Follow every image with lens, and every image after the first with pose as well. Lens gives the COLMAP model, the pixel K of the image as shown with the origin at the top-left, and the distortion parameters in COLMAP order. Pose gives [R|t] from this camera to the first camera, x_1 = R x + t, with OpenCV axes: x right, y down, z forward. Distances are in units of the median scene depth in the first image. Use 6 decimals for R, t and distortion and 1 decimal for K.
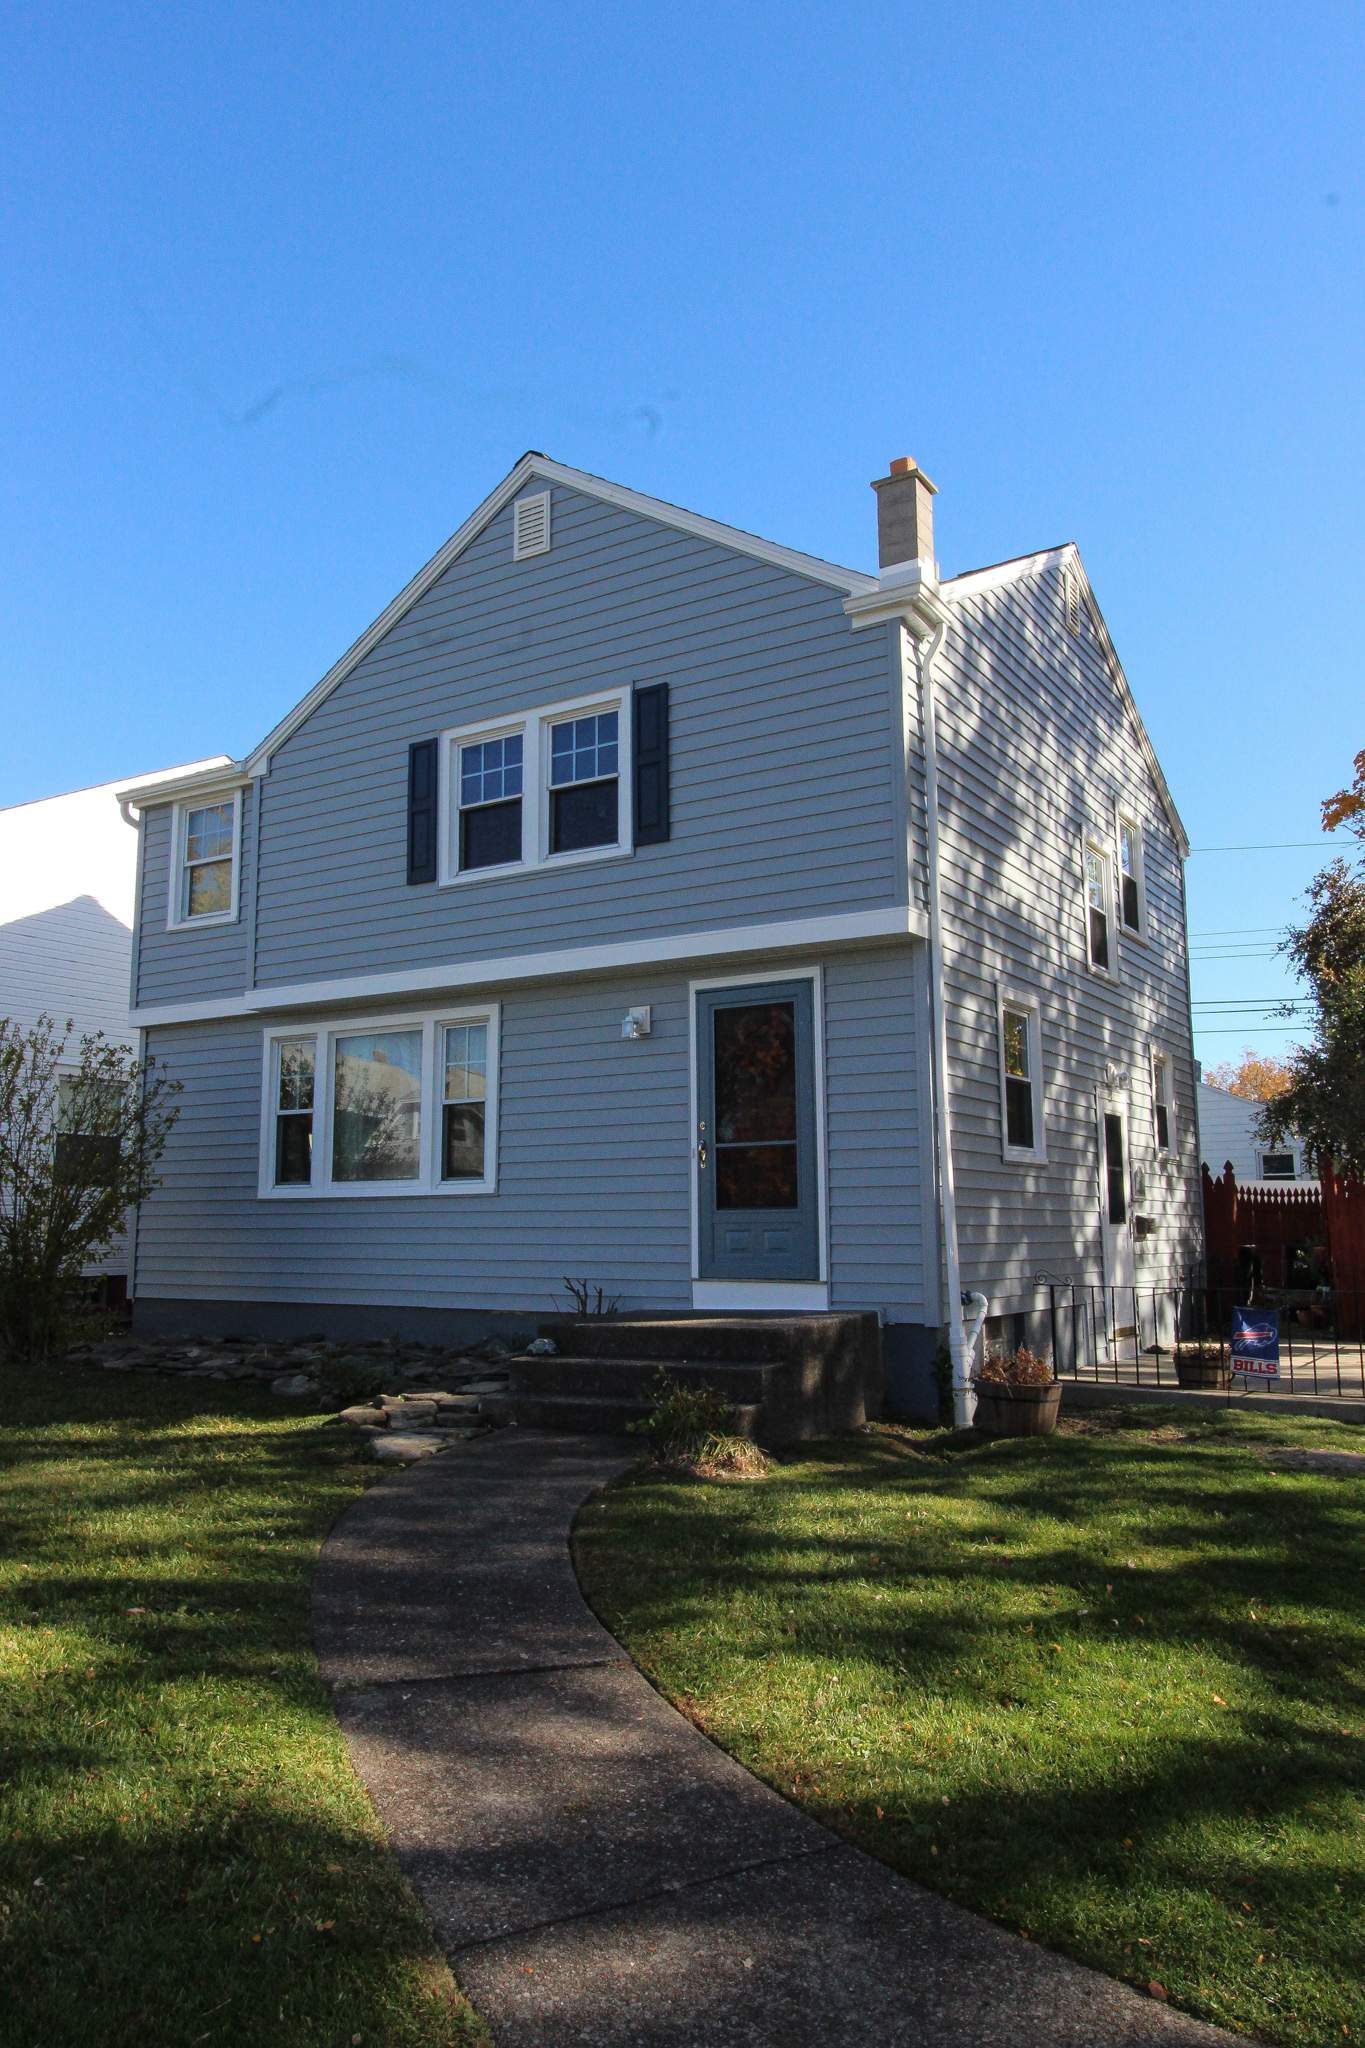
lens RADIAL K [[1460.9, 0, 651.4], [0, 1460.9, 1015.0], [0, 0, 1]] dist [0.007903, -0.004892]
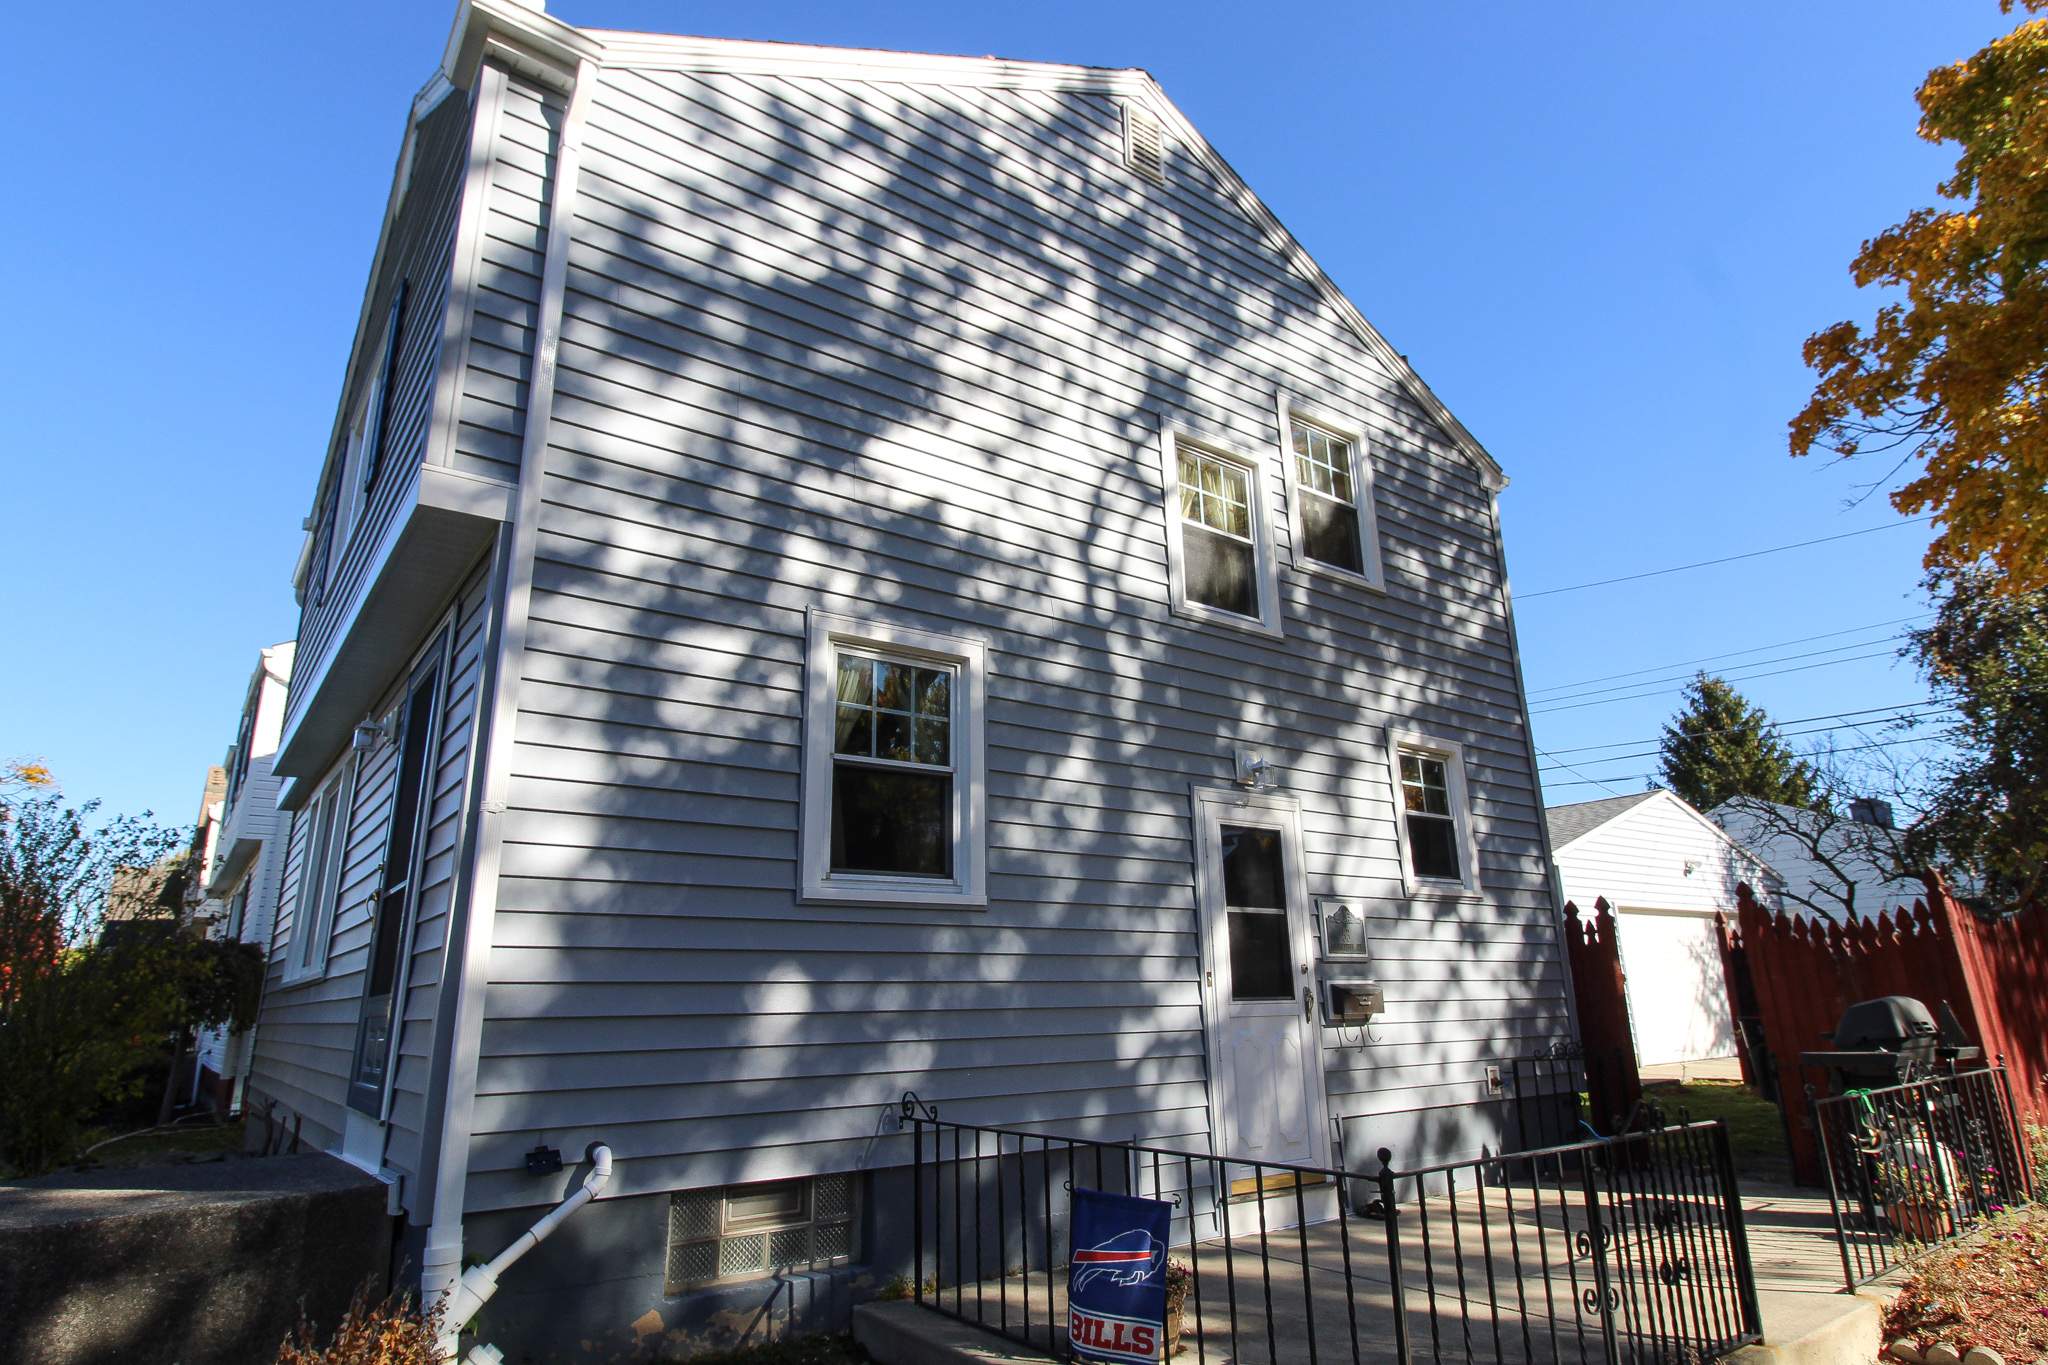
lens RADIAL K [[1136.9, 0, 1046.1], [0, 1136.9, 651.1], [0, 0, 1]] dist [-0.003147, -0.004570]
pose [[0.940270, -0.119951, -0.318596, 0.462359], [0.069316, 0.983721, -0.165797, 0.079867], [0.333297, 0.133810, 0.933278, 0.561467]]
